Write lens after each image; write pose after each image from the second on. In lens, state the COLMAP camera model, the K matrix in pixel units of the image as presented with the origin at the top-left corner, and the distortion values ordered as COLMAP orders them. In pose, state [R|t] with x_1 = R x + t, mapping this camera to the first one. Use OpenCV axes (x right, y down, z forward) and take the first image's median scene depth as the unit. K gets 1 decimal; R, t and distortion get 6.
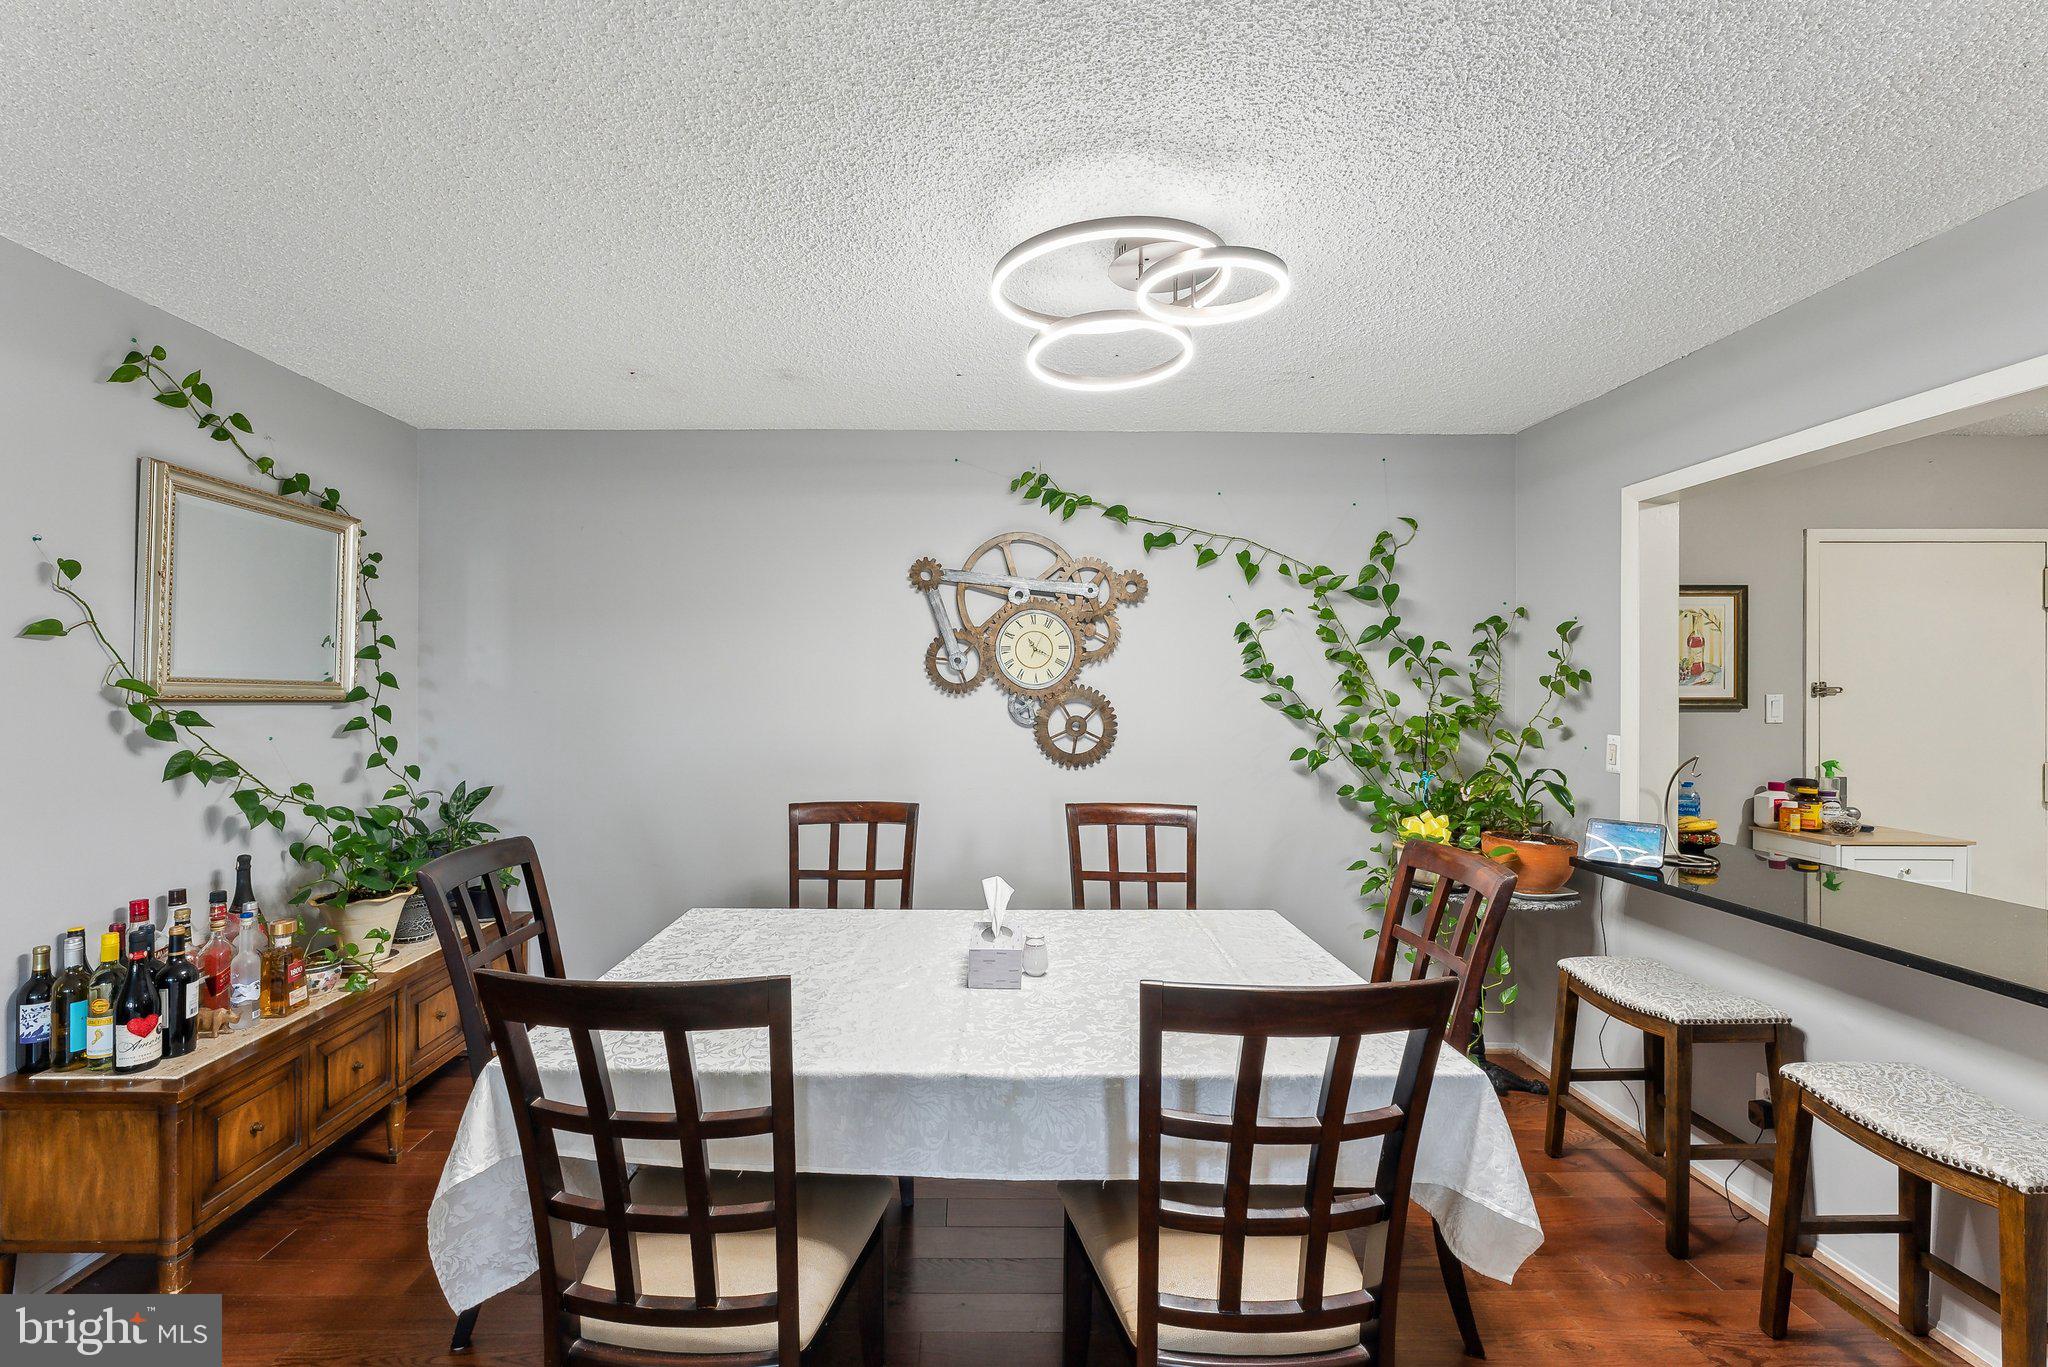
lens RADIAL K [[870.3, 0, 999.5], [0, 870.3, 686.1], [0, 0, 1]] dist [0.000293, 0.000110]
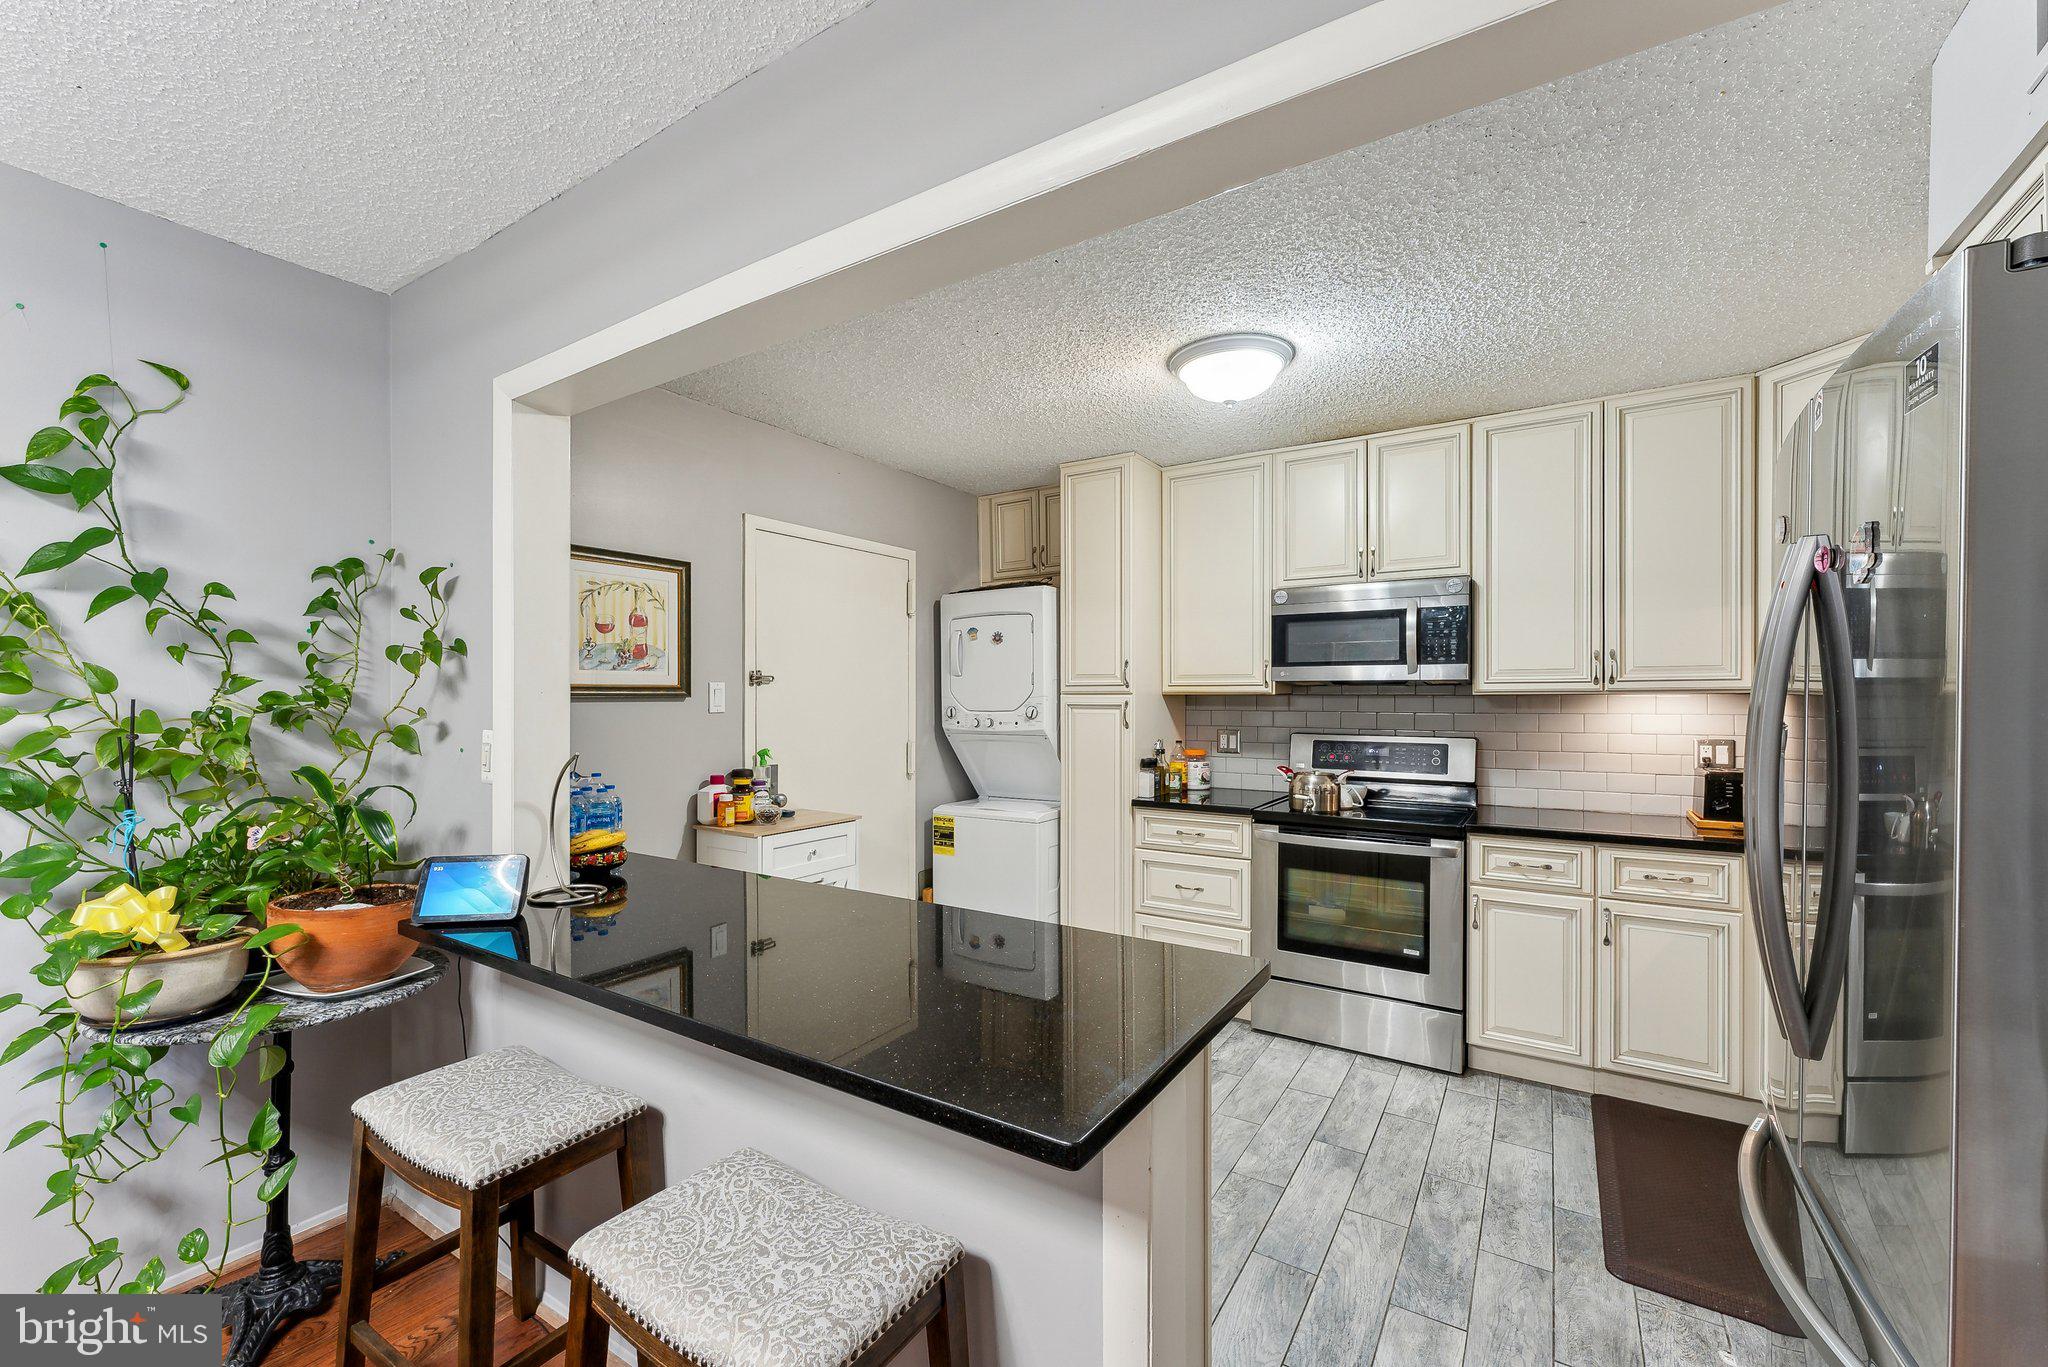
lens RADIAL K [[830.5, 0, 1023.2], [0, 830.5, 699.2], [0, 0, 1]] dist [-0.000049, 0.000029]
pose [[0.554940, -0.003500, 0.831883, 0.333375], [-0.002003, 0.999983, 0.005543, 0.022855], [-0.831888, -0.004742, 0.554923, 0.228543]]
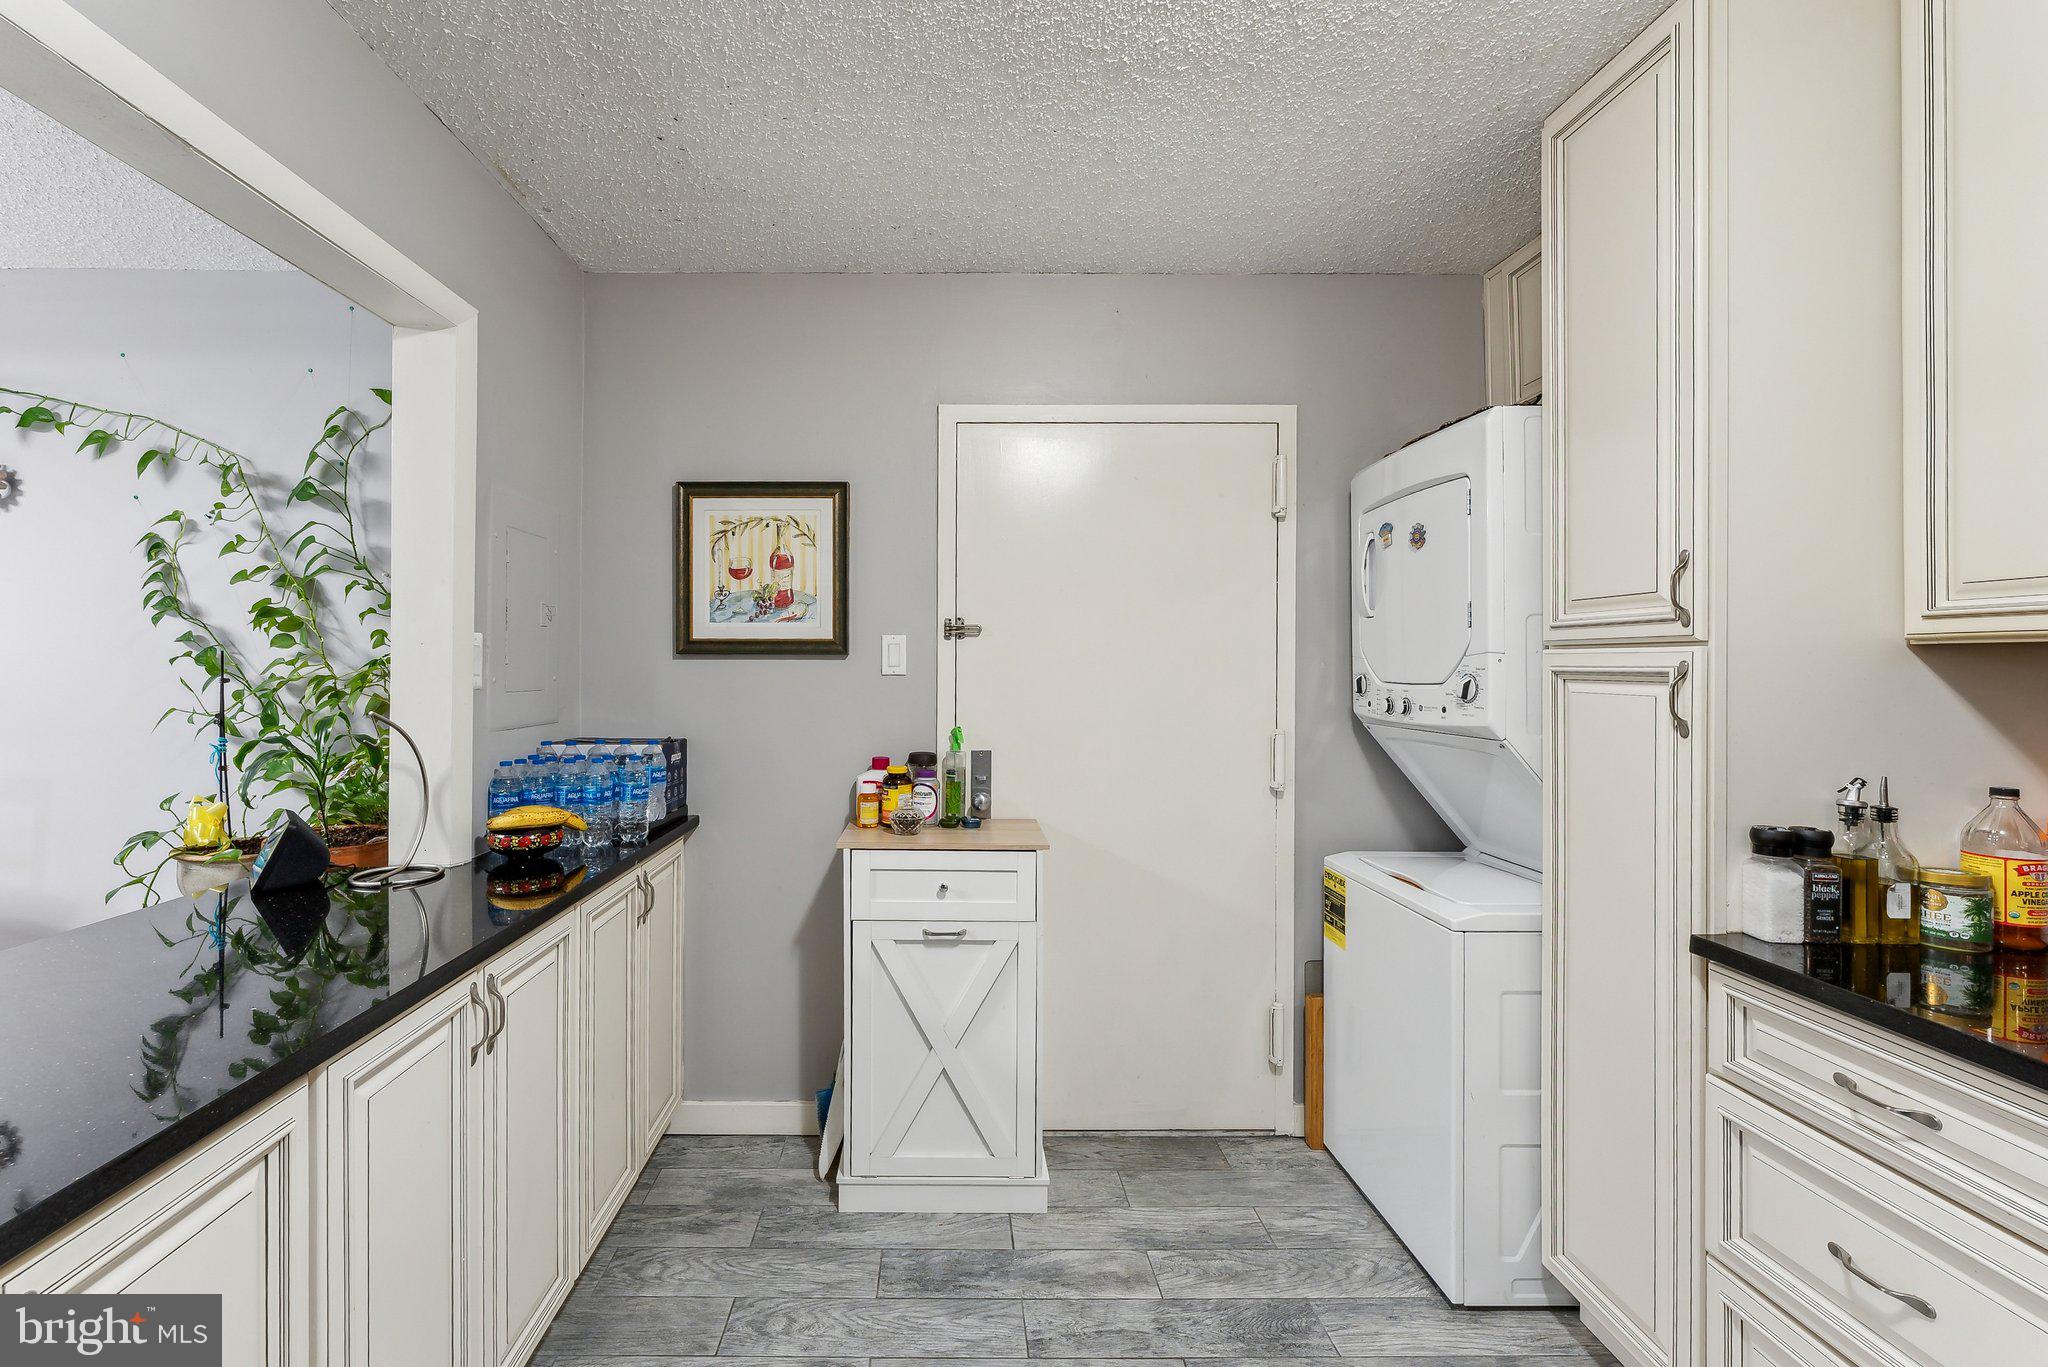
lens RADIAL K [[861.7, 0, 957.9], [0, 861.7, 670.0], [0, 0, 1]] dist [0.000963, -0.000173]
pose [[0.999829, 0.003733, -0.018089, 0.983426], [-0.003558, 0.999946, 0.009730, 0.032021], [0.018124, -0.009664, 0.999789, 0.299807]]
